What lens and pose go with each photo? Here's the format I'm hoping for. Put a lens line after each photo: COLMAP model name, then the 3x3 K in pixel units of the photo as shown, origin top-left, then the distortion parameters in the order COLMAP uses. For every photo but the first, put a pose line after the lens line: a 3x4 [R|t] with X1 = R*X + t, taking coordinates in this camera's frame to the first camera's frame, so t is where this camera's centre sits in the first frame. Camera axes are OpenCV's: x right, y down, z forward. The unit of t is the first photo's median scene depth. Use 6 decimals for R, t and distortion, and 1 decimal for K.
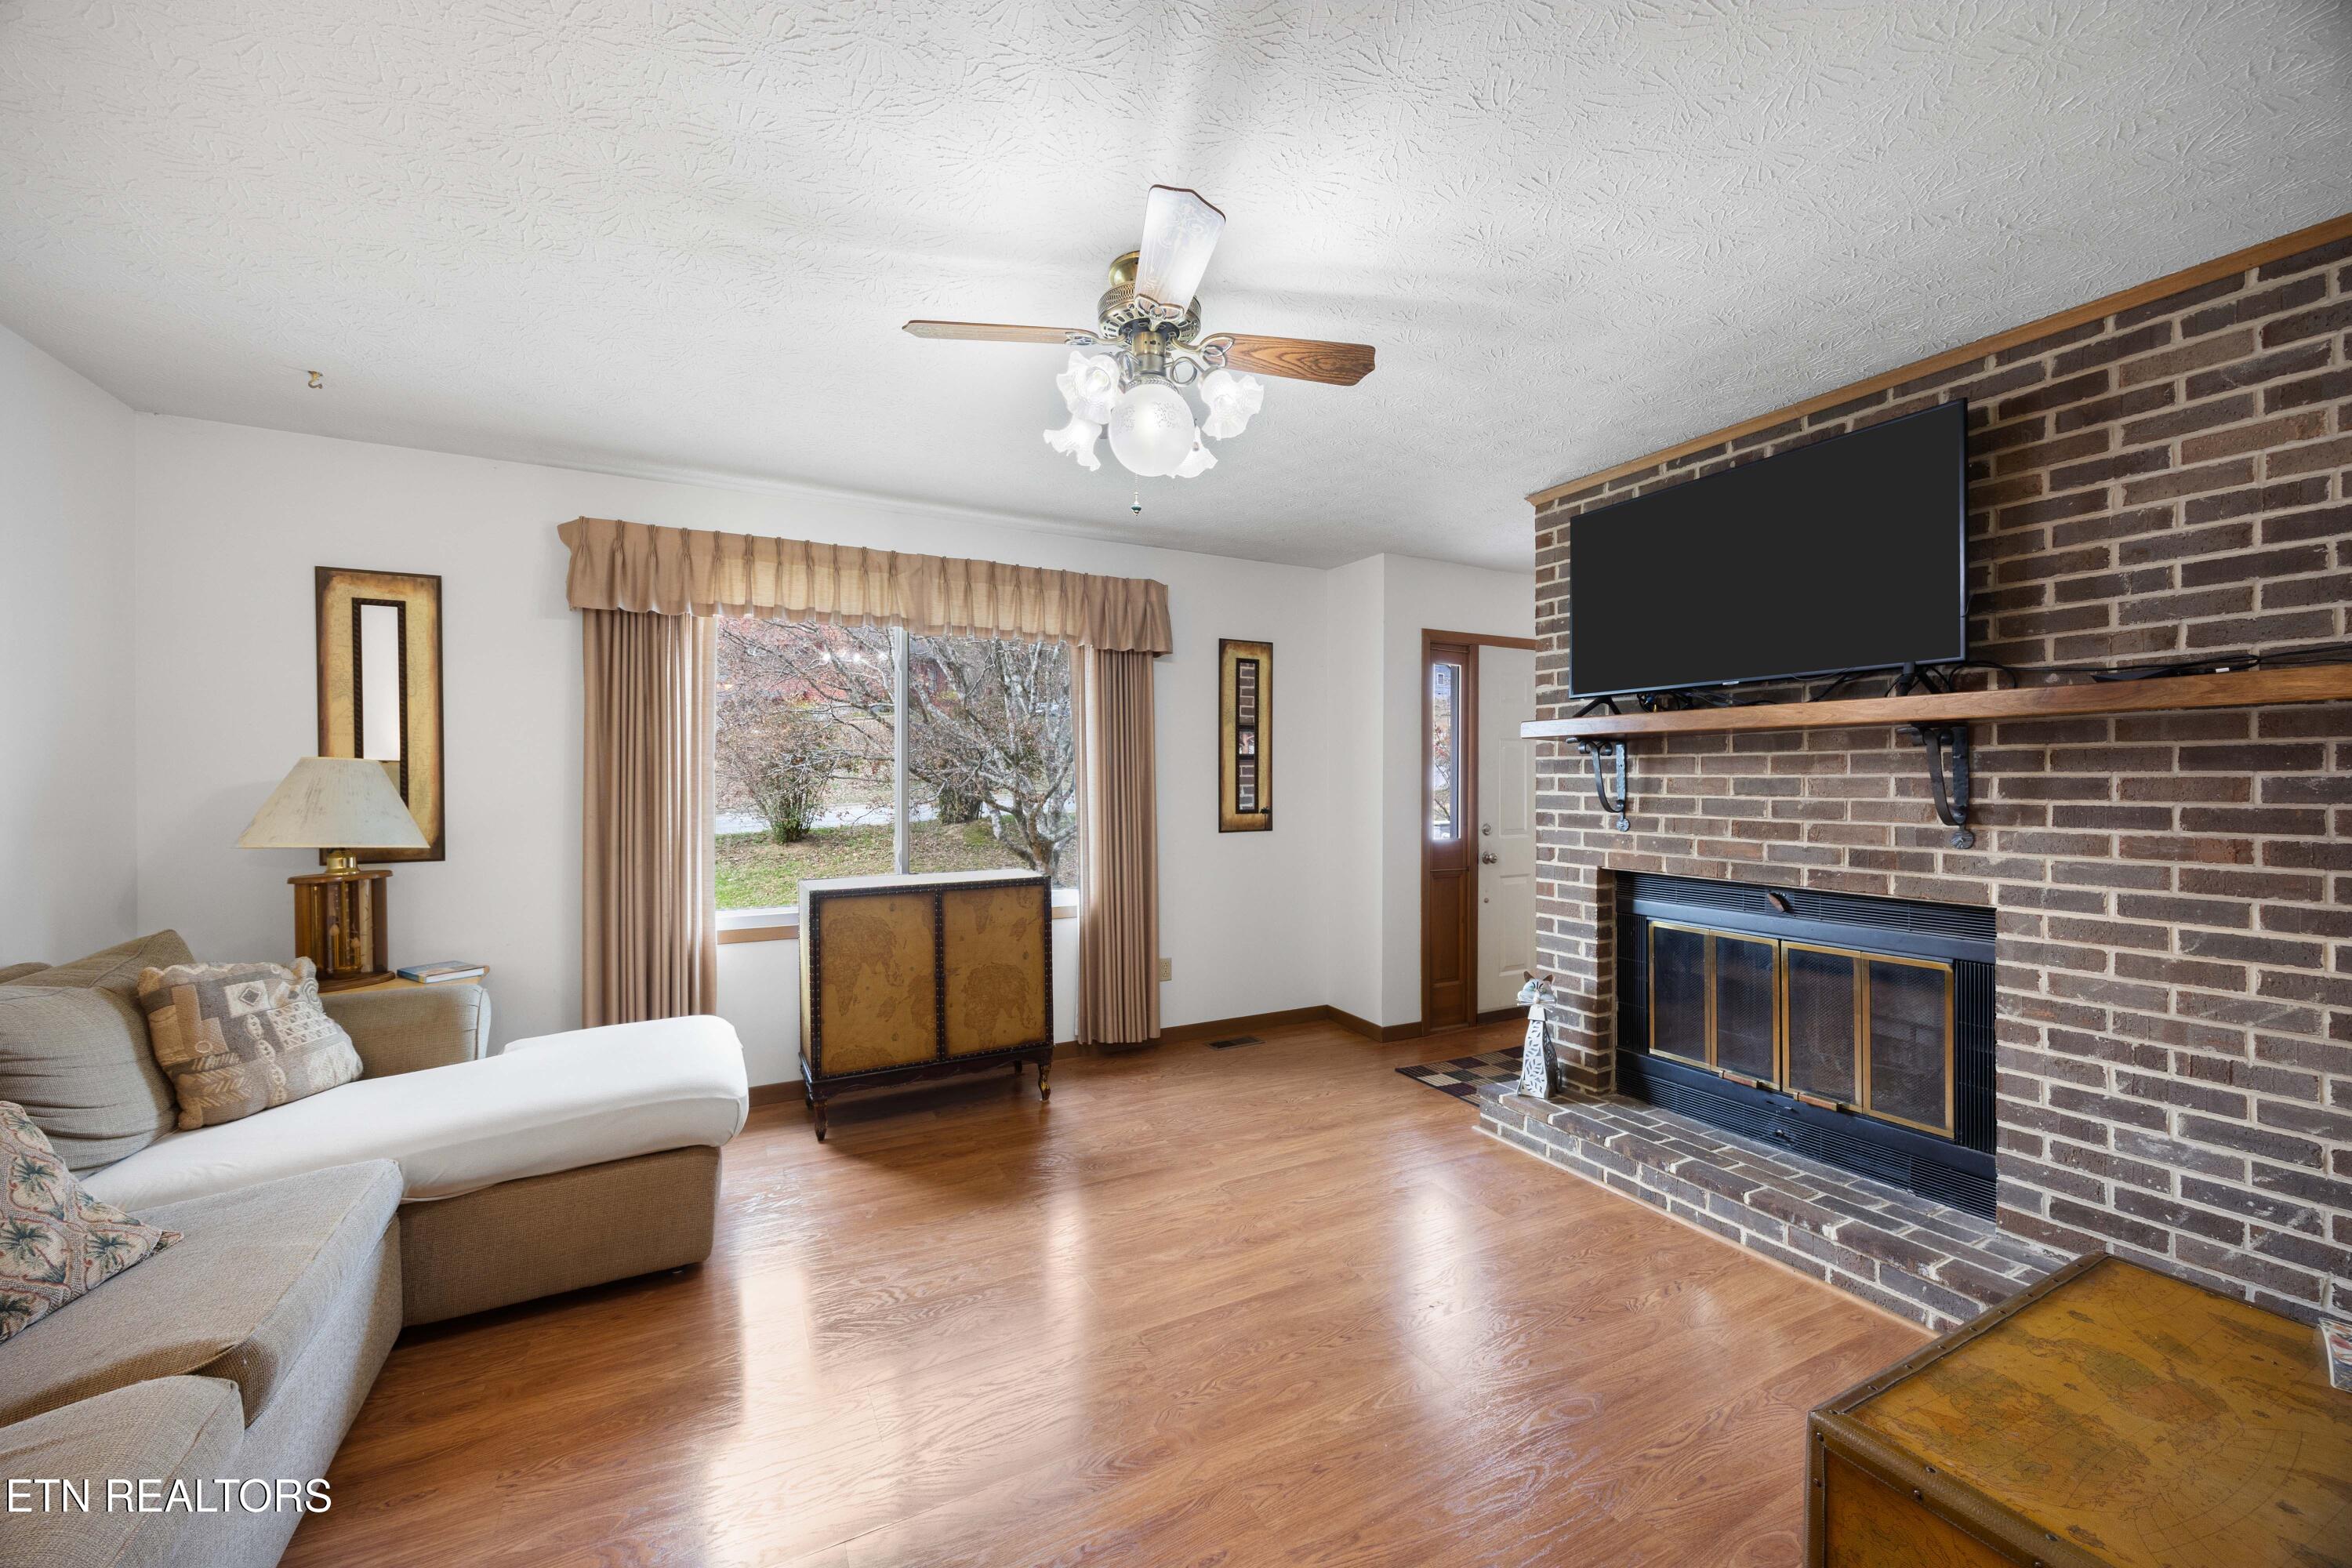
lens RADIAL K [[900.5, 0, 1170.4], [0, 900.5, 779.7], [0, 0, 1]] dist [-0.000723, -0.000107]
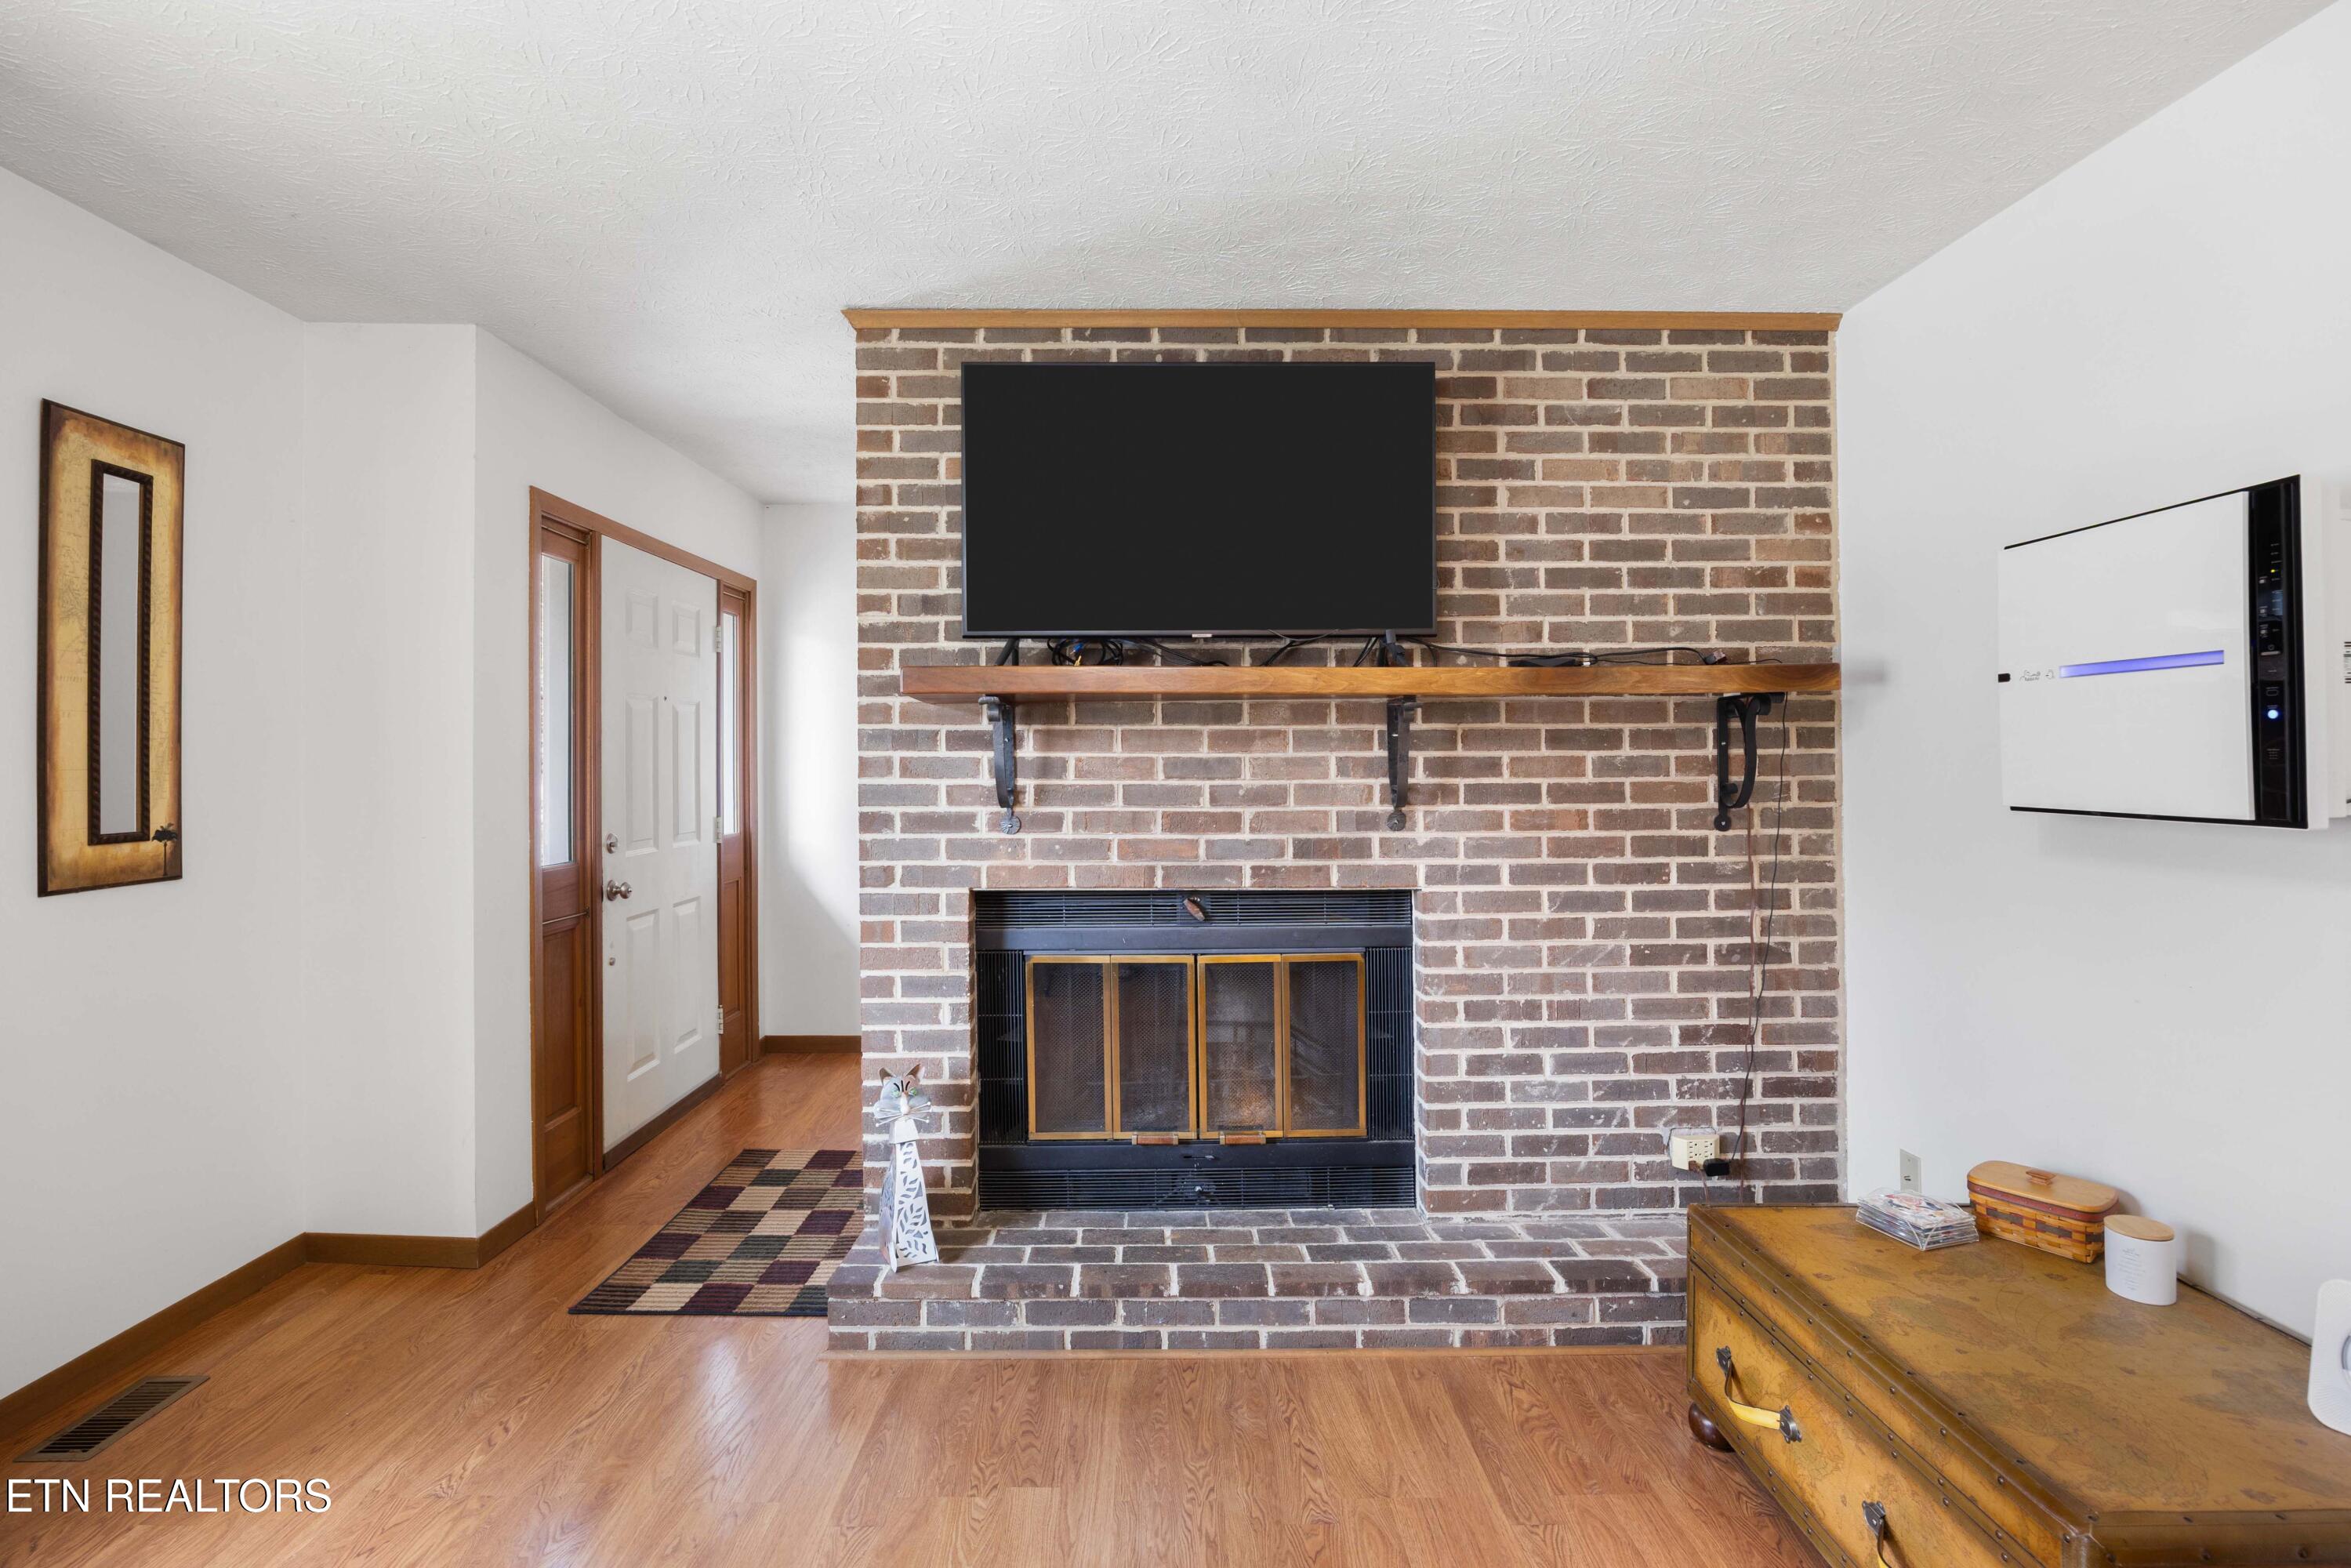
lens RADIAL K [[1115.0, 0, 1174.2], [0, 1115.0, 756.6], [0, 0, 1]] dist [-0.030161, 0.015718]
pose [[0.453121, 0.004211, 0.891439, -0.252817], [0.002717, 0.999978, -0.006105, 0.003812], [-0.891445, 0.005188, 0.453099, 0.600505]]
